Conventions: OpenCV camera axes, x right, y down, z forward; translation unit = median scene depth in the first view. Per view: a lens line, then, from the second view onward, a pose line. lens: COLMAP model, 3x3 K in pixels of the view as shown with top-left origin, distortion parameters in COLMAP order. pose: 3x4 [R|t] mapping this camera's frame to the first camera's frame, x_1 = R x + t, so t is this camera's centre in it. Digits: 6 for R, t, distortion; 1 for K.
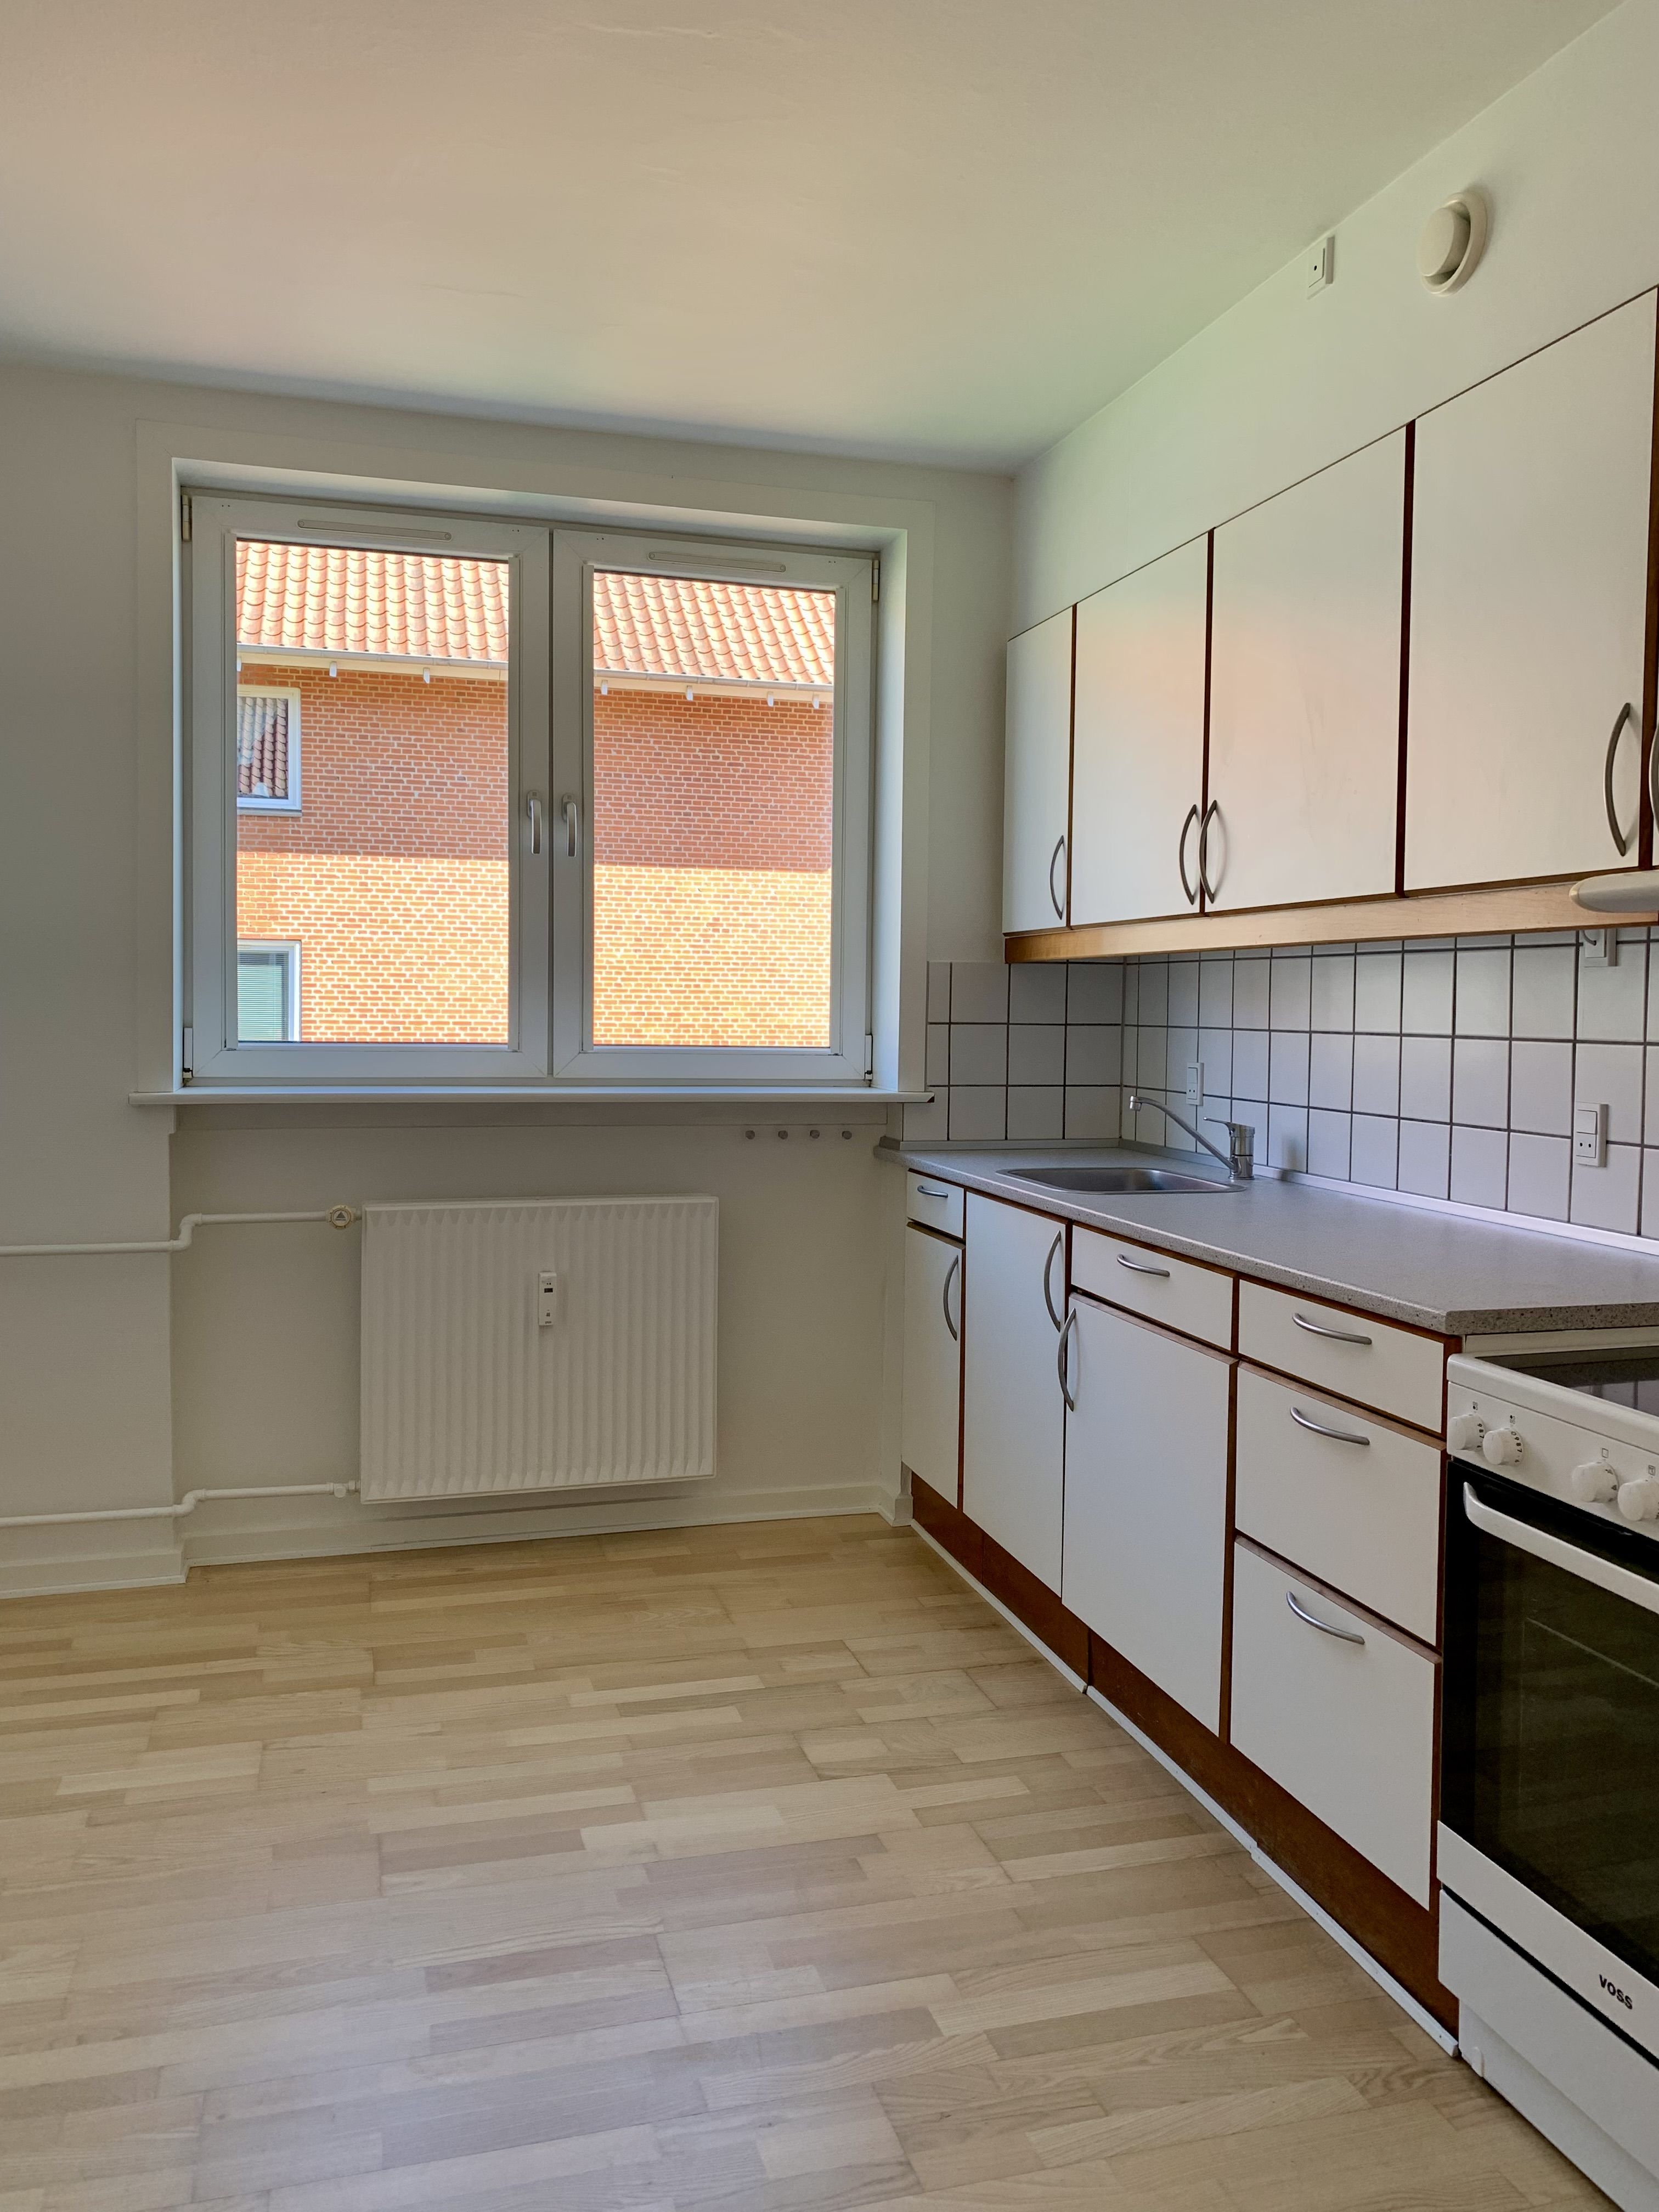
lens RADIAL K [[1694.7, 0, 829.5], [0, 1694.7, 1106.0], [0, 0, 1]] dist [0.060997, -0.001532]
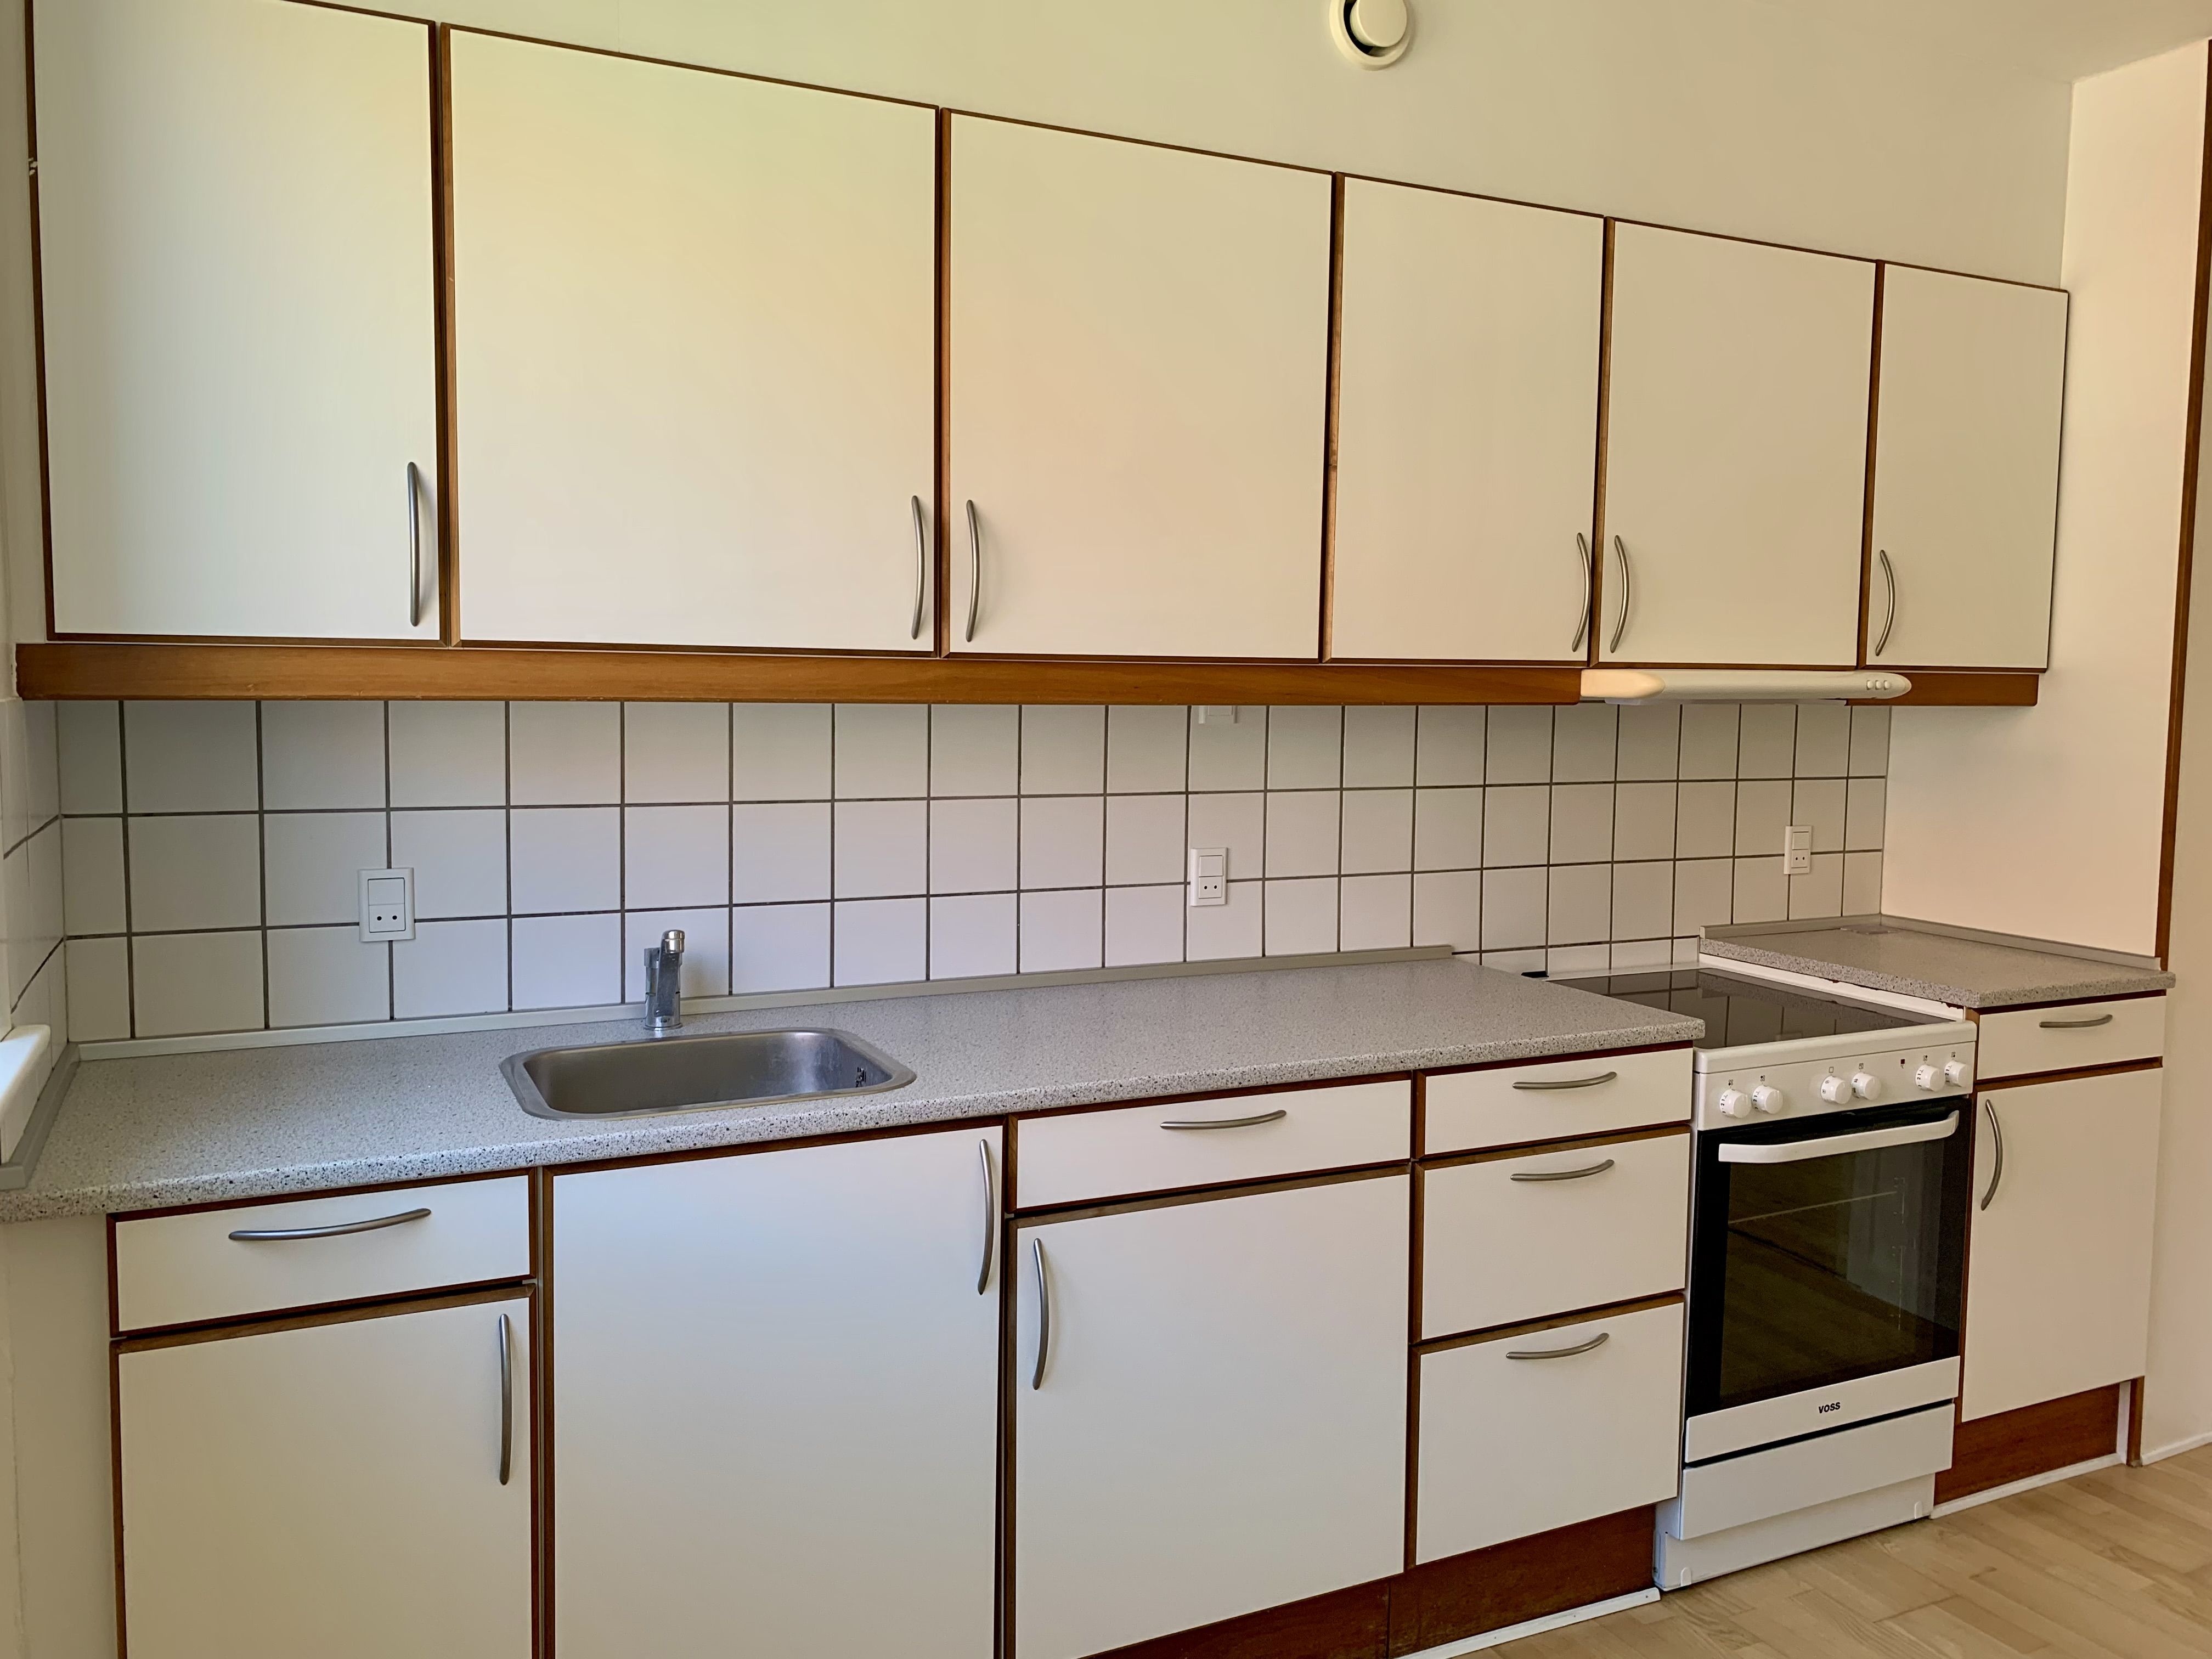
lens RADIAL K [[1694.7, 0, 1106.0], [0, 1694.7, 829.5], [0, 0, 1]] dist [0.060997, -0.001532]
pose [[-0.180516, -0.106057, 0.977837, -0.621351], [0.044992, 0.992238, 0.115925, -0.148313], [-0.982542, 0.064921, -0.174343, 1.319505]]
